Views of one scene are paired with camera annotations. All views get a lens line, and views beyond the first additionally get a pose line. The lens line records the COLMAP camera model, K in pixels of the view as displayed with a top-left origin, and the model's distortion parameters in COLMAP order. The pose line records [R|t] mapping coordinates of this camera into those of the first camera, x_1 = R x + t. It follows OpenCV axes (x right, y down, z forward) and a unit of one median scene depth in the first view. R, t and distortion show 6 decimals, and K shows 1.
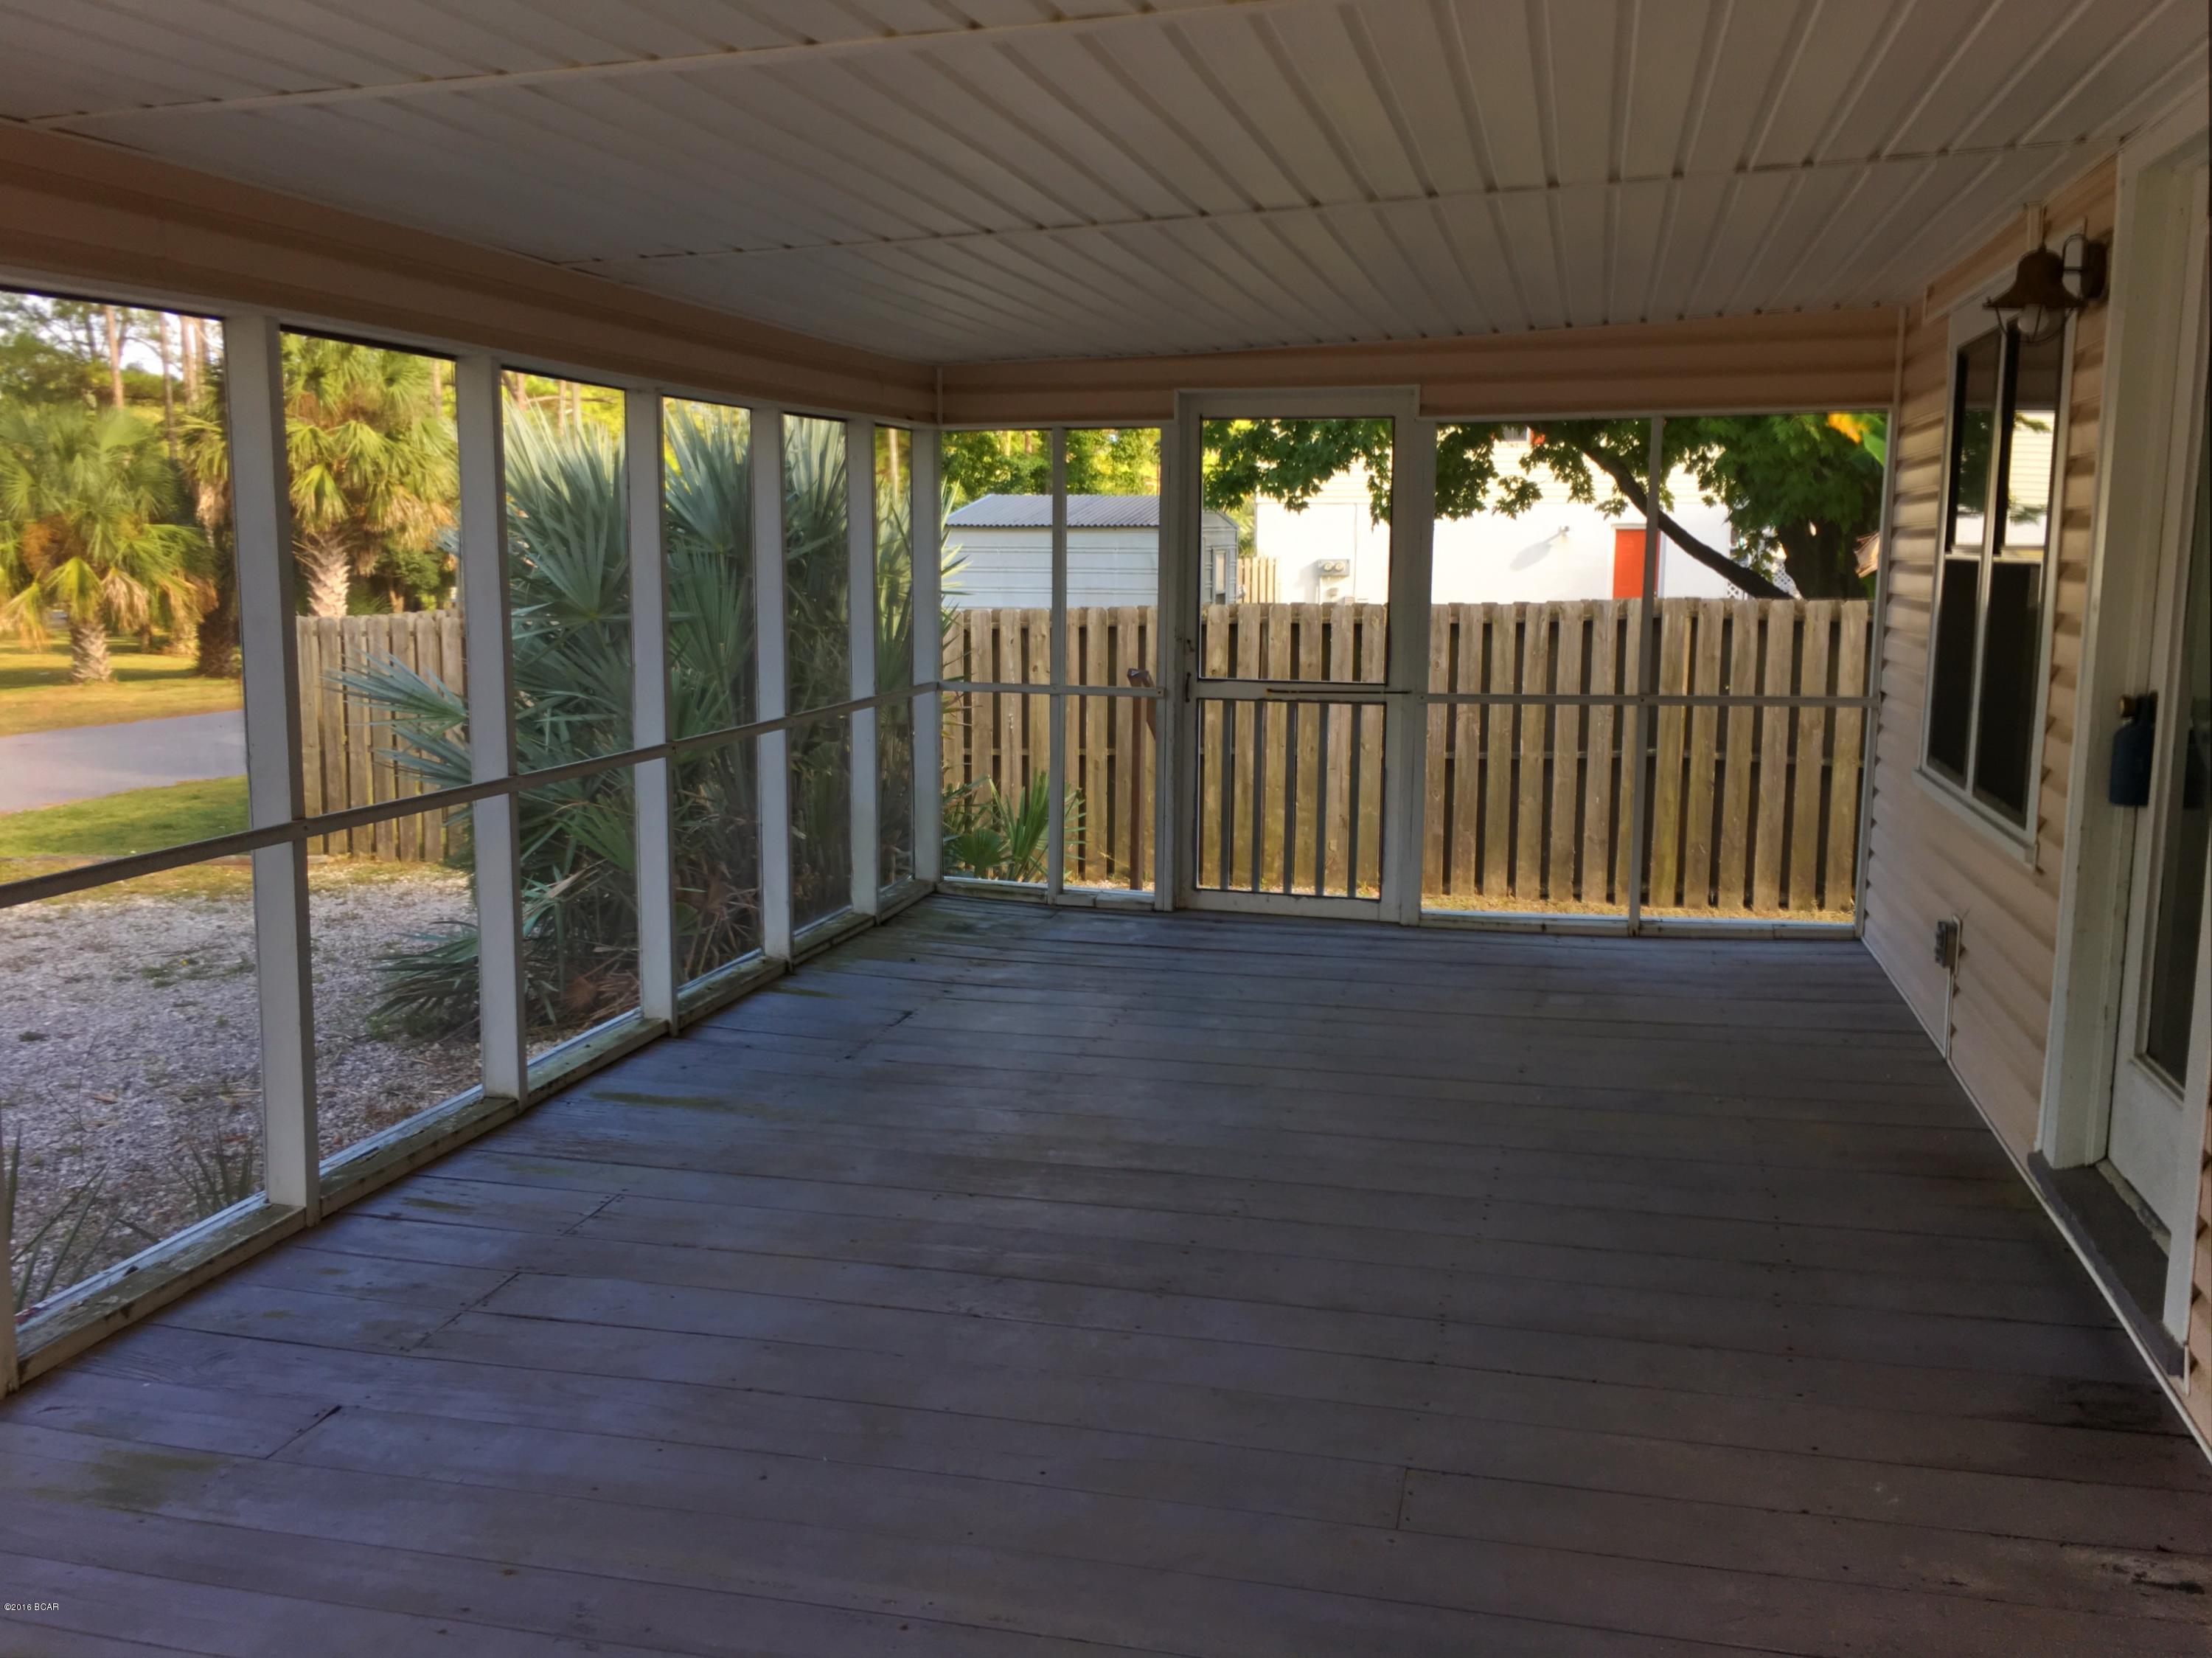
lens RADIAL K [[1907.9, 0, 1106.0], [0, 1907.9, 829.0], [0, 0, 1]] dist [-0.010991, 0.016617]
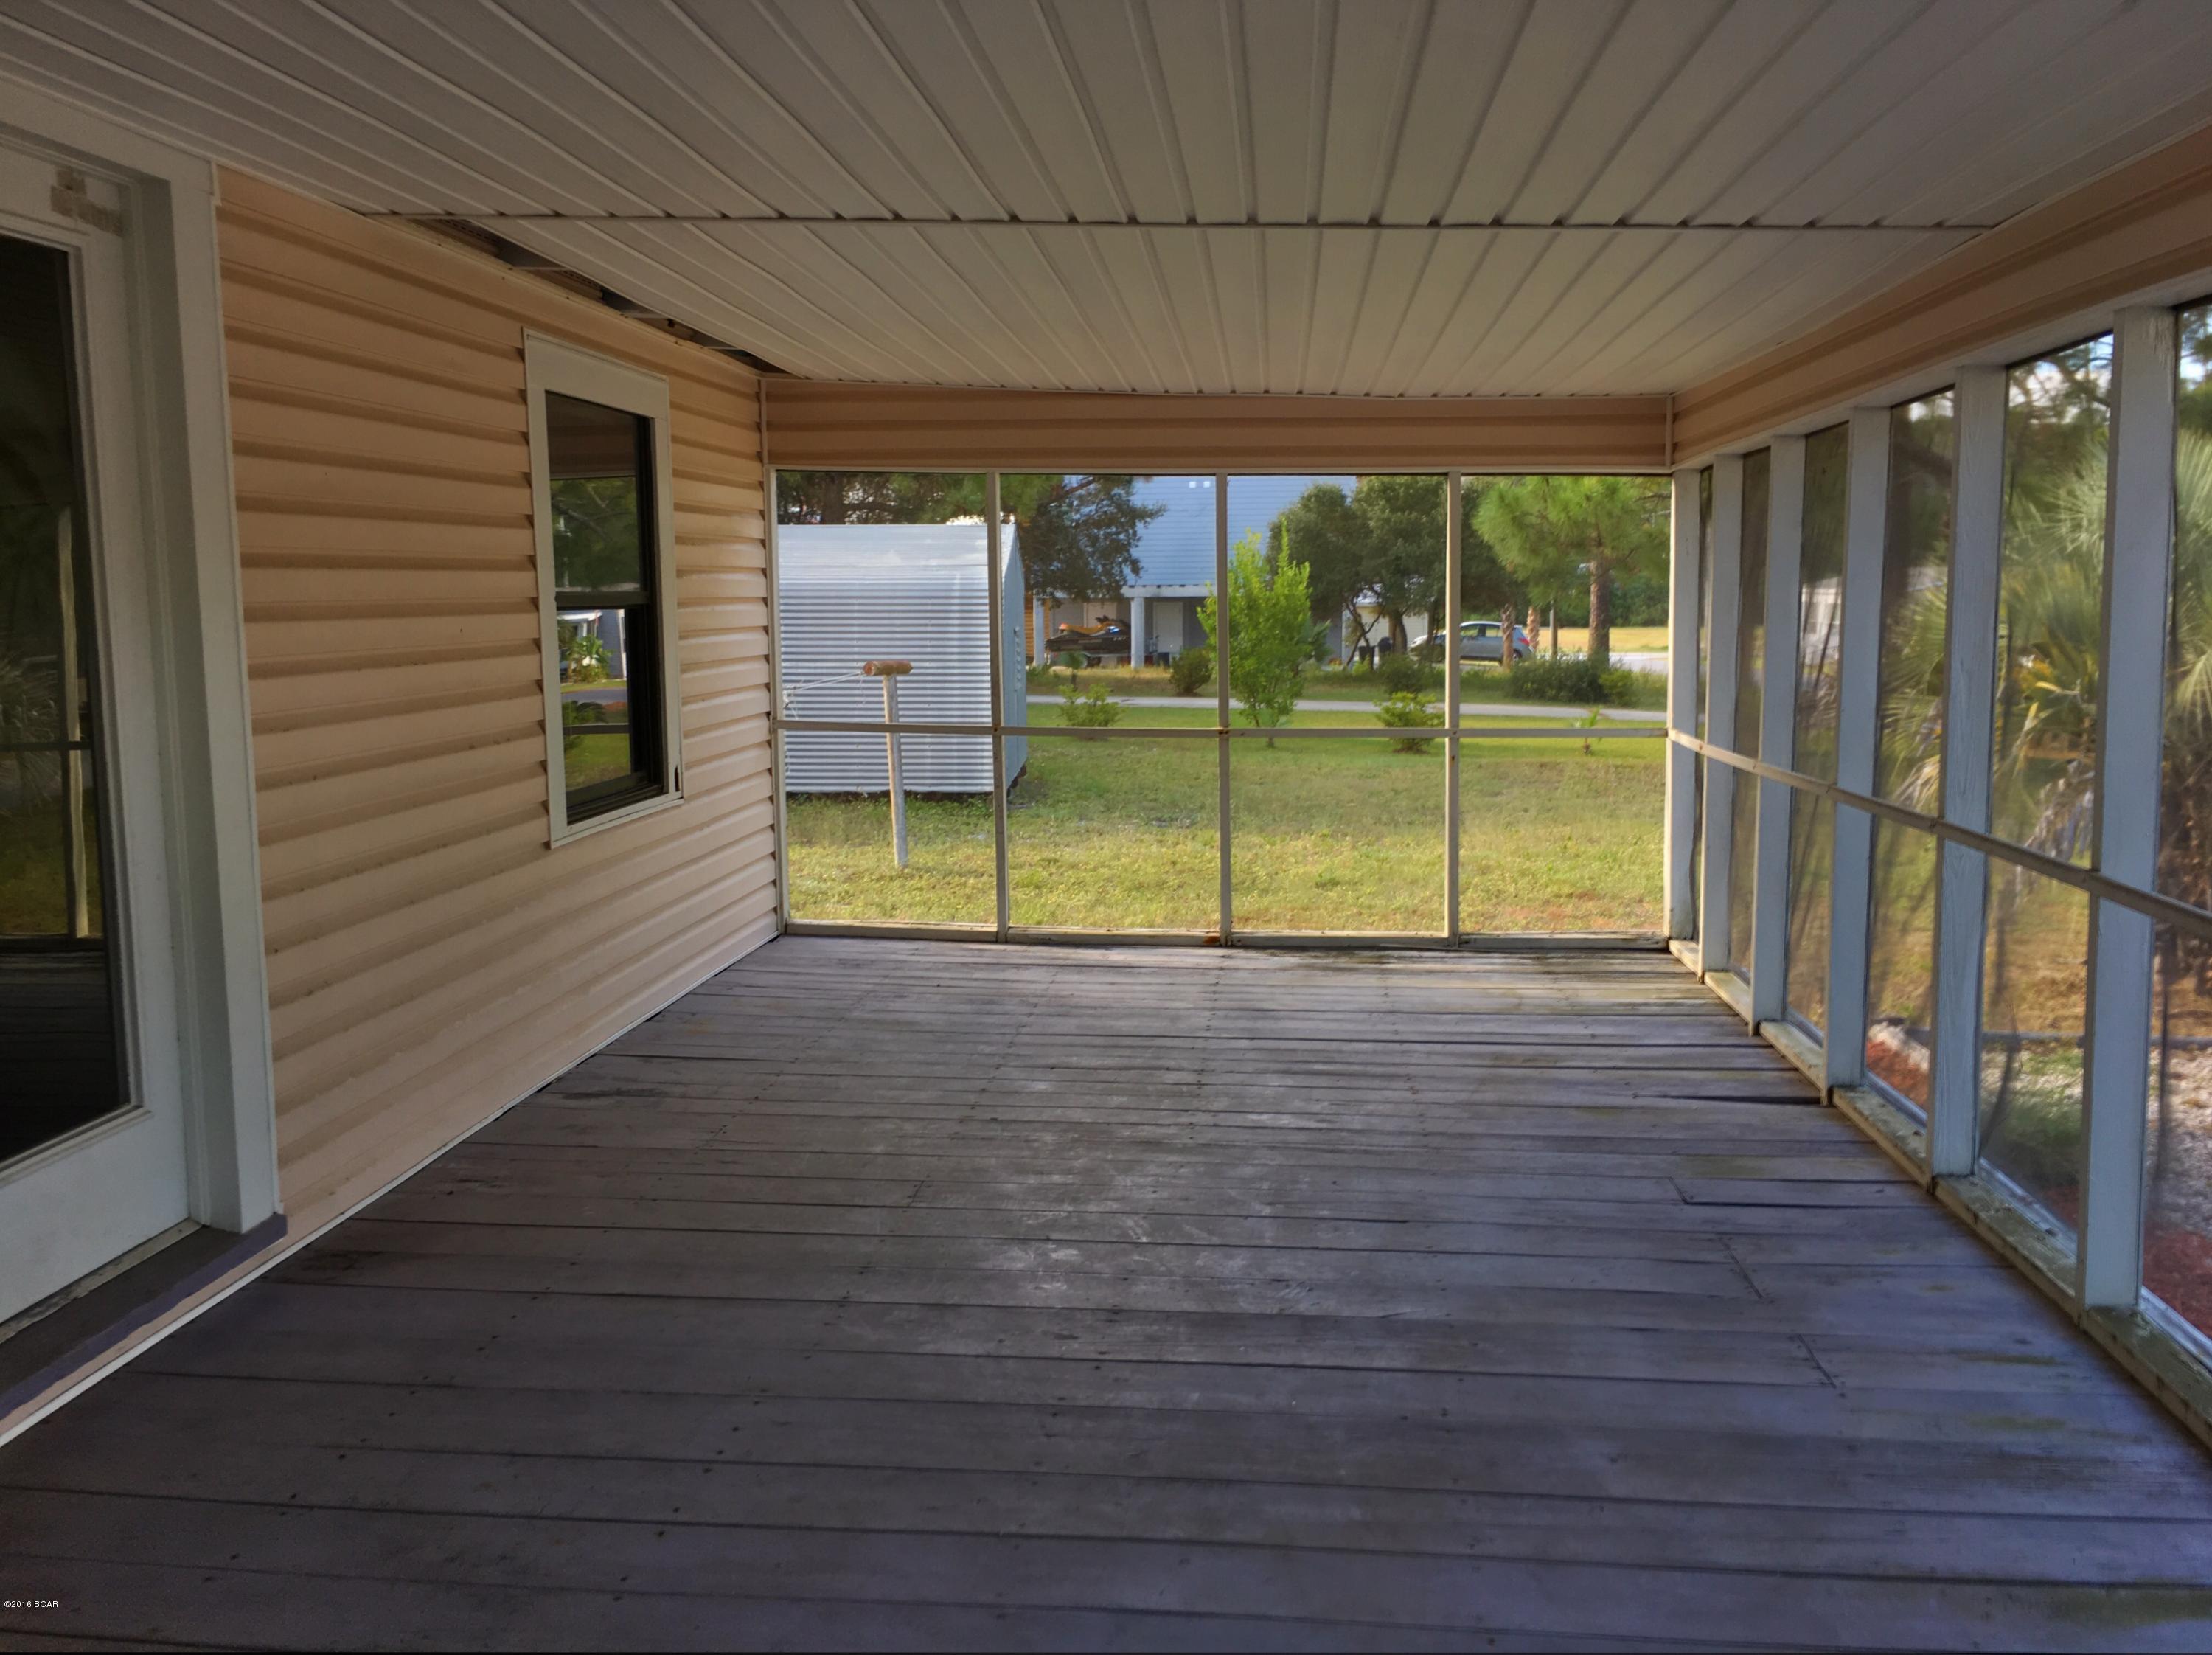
lens RADIAL K [[1907.9, 0, 1106.0], [0, 1907.9, 827.5], [0, 0, 1]] dist [-0.010991, 0.016617]
pose [[-0.988474, 0.027974, -0.148783, 0.177685], [-0.012800, 0.963818, 0.266255, -0.273137], [0.150848, 0.265090, -0.952351, 1.883419]]
